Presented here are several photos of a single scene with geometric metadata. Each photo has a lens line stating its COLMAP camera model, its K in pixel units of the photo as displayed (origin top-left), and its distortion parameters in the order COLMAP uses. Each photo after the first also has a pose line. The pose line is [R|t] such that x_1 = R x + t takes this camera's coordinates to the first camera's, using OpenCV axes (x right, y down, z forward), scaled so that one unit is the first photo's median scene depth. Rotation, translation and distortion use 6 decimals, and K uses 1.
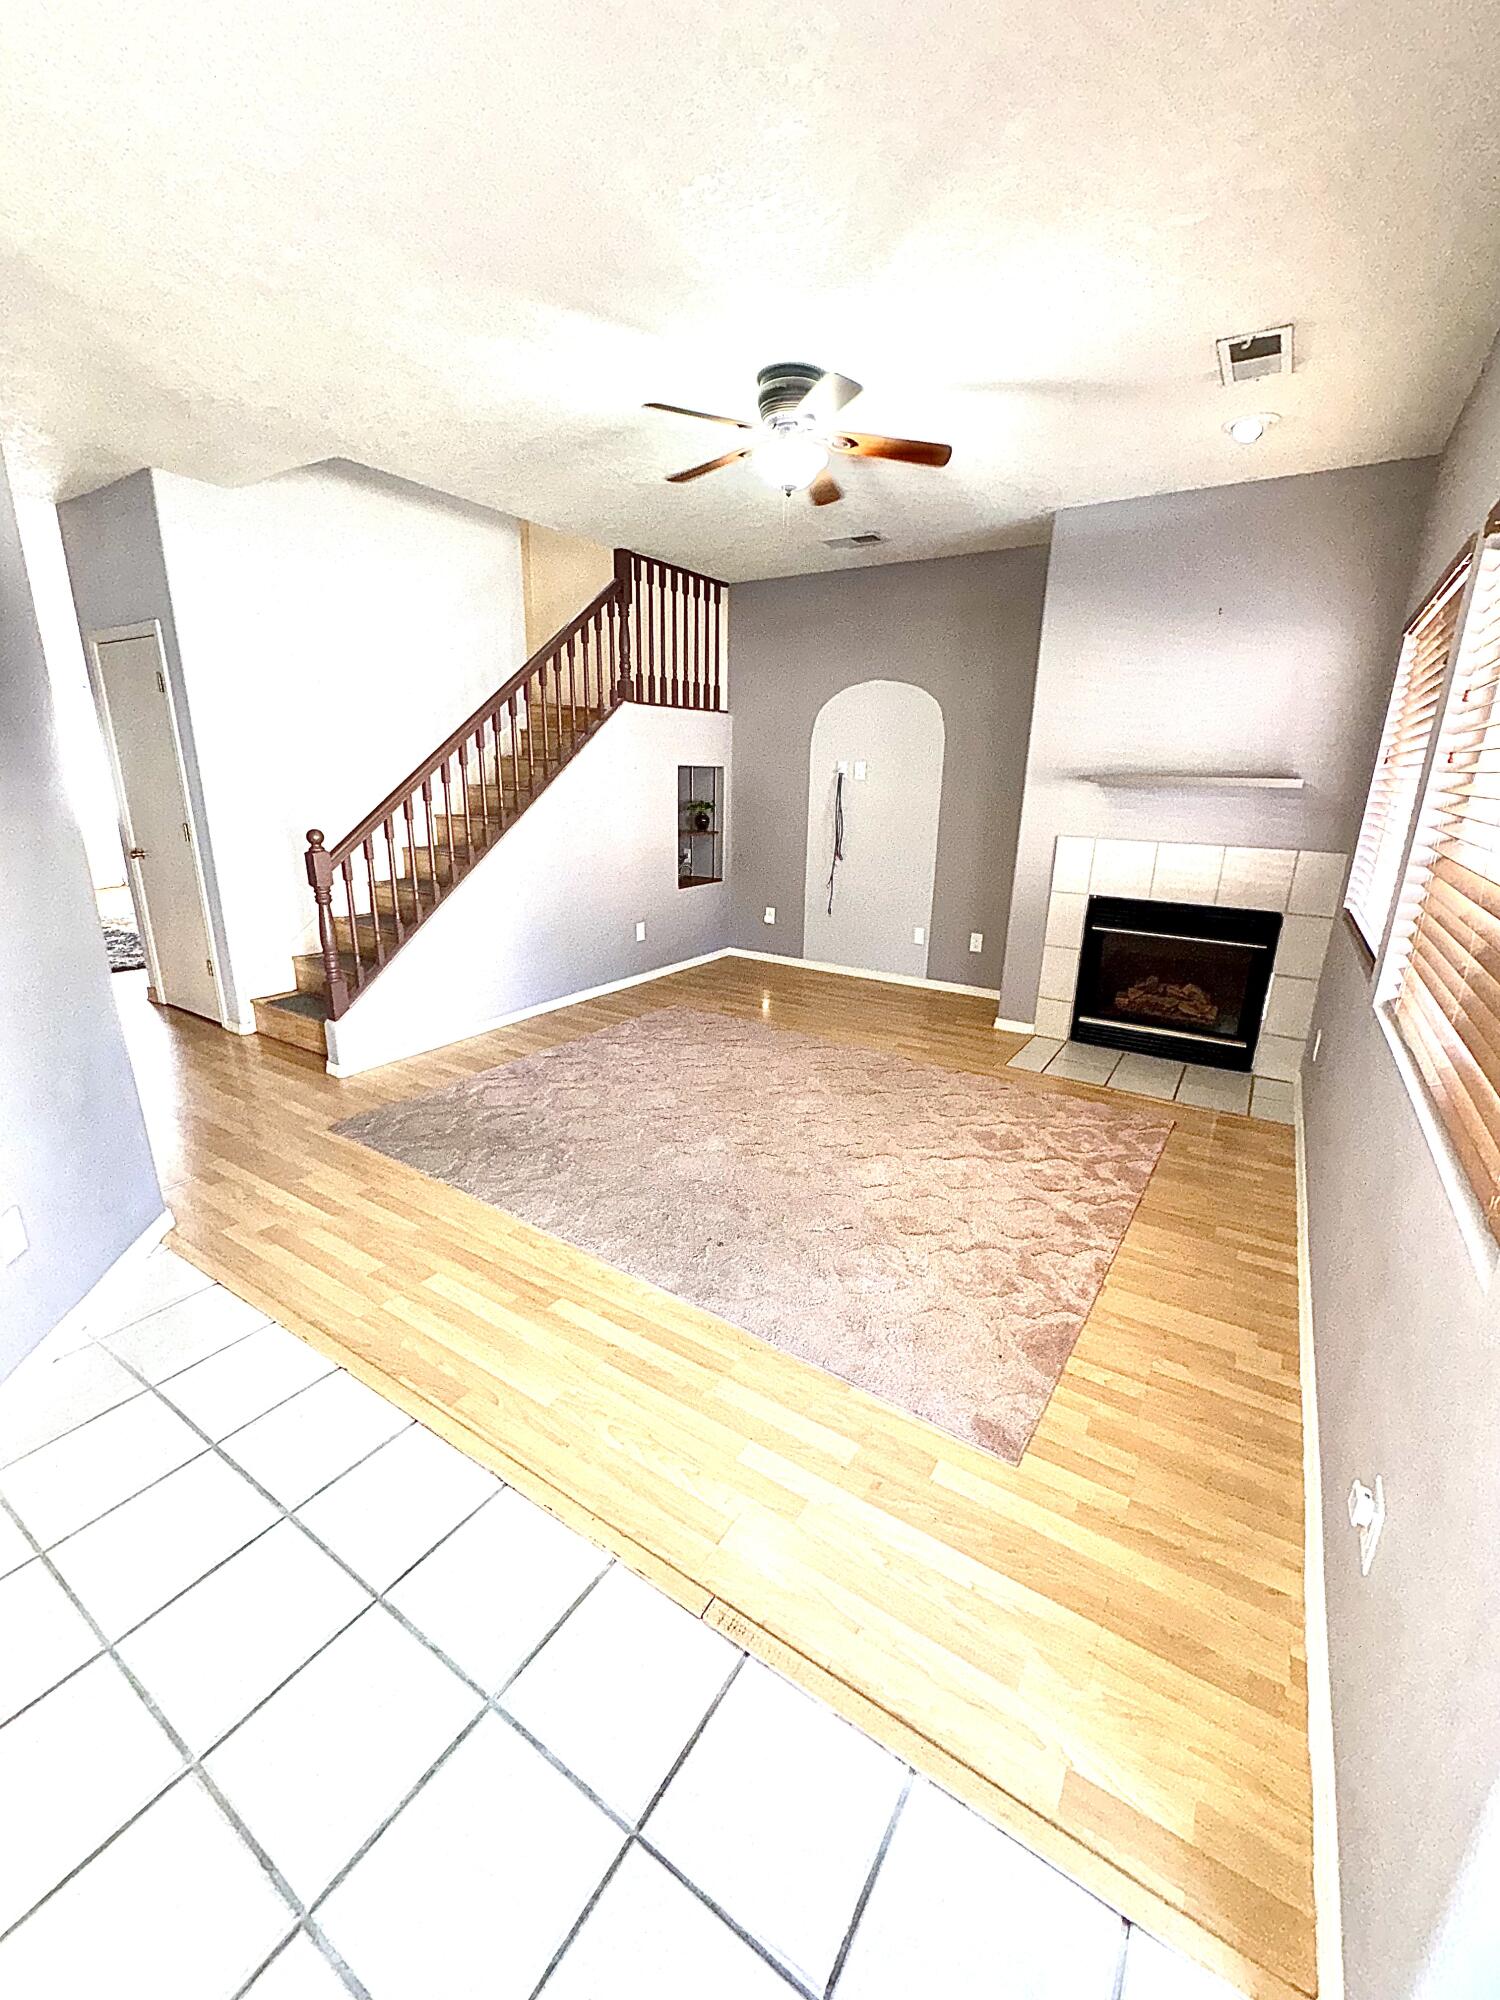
lens RADIAL K [[801.4, 0, 751.3], [0, 801.4, 998.5], [0, 0, 1]] dist [-0.003581, -0.000395]
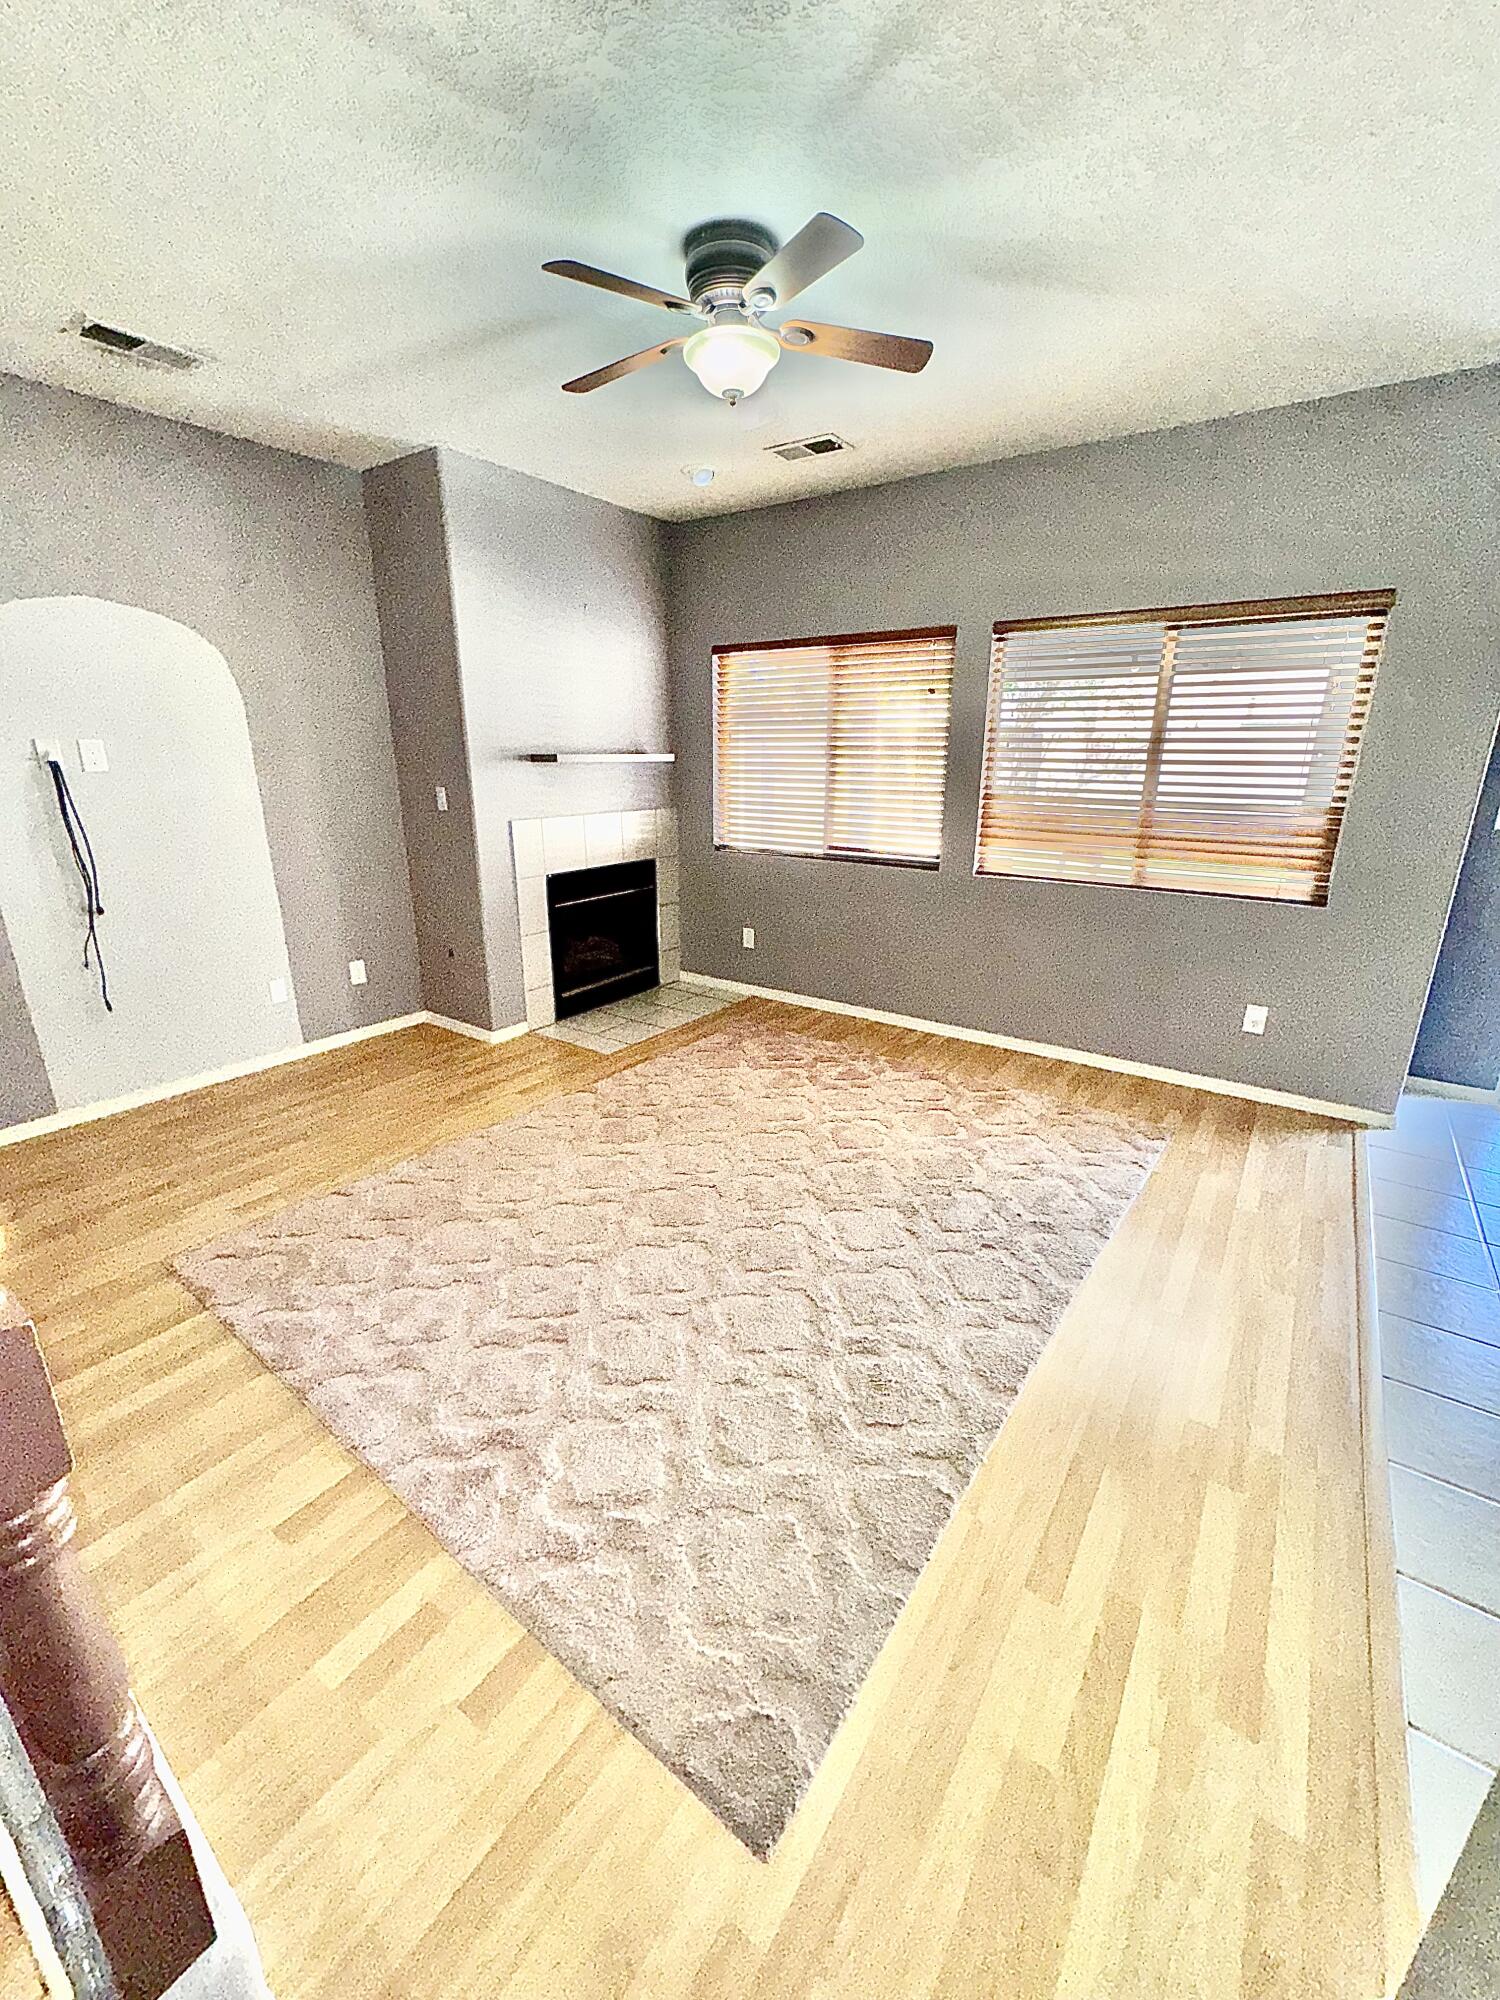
lens RADIAL K [[801.4, 0, 757.3], [0, 801.4, 999.1], [0, 0, 1]] dist [-0.003581, -0.000395]
pose [[0.037735, -0.315098, 0.948309, -0.565724], [0.271460, 0.916530, 0.293737, -0.210758], [-0.961710, 0.246344, 0.120121, 0.668950]]
